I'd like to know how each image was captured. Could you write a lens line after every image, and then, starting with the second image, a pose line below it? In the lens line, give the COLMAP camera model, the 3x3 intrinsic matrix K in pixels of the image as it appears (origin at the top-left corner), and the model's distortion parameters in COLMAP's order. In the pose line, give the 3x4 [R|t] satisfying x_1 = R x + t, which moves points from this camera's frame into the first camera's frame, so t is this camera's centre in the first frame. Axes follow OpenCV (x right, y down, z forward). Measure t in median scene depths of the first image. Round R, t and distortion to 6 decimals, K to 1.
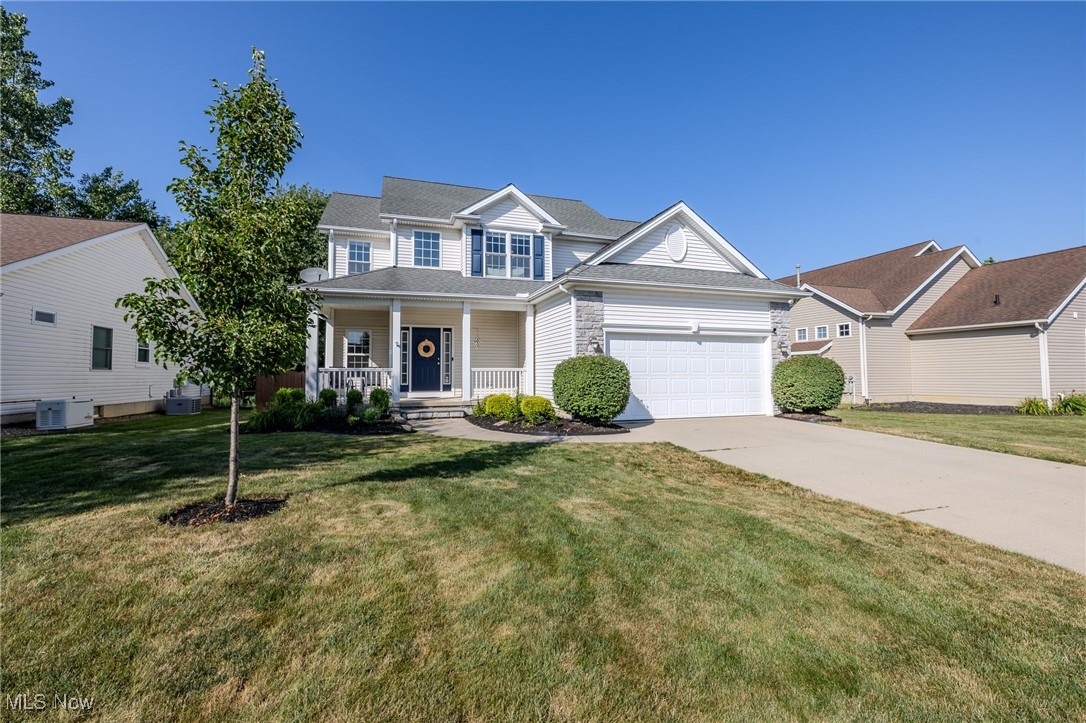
lens RADIAL K [[461.5, 0, 536.9], [0, 461.5, 356.7], [0, 0, 1]] dist [0.000865, 0.000114]
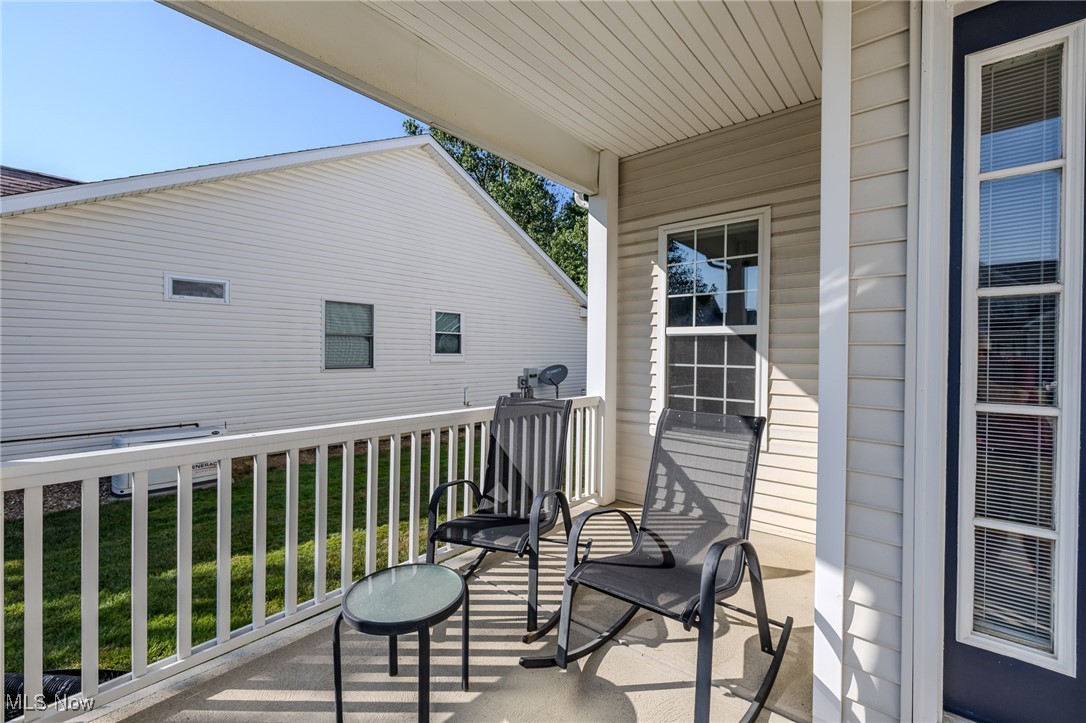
lens RADIAL K [[461.5, 0, 532.9], [0, 461.5, 356.0], [0, 0, 1]] dist [0.000865, 0.000114]
pose [[0.524718, 0.010199, -0.851215, -0.254086], [0.025894, 0.999274, 0.027935, -0.001187], [0.850882, -0.036699, 0.524073, 0.859257]]
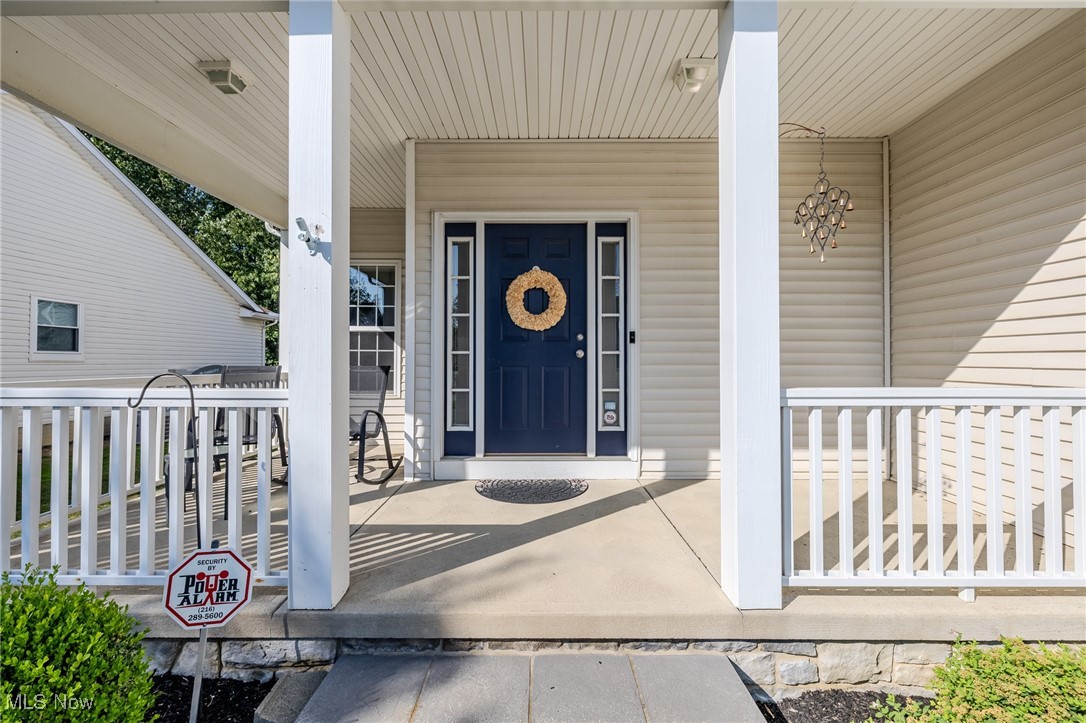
lens RADIAL K [[461.5, 0, 537.9], [0, 461.5, 357.8], [0, 0, 1]] dist [0.000865, 0.000114]
pose [[0.951561, -0.000466, -0.307460, -0.153669], [0.010327, 0.999483, 0.030446, 0.008850], [0.307287, -0.032147, 0.951074, 0.736659]]
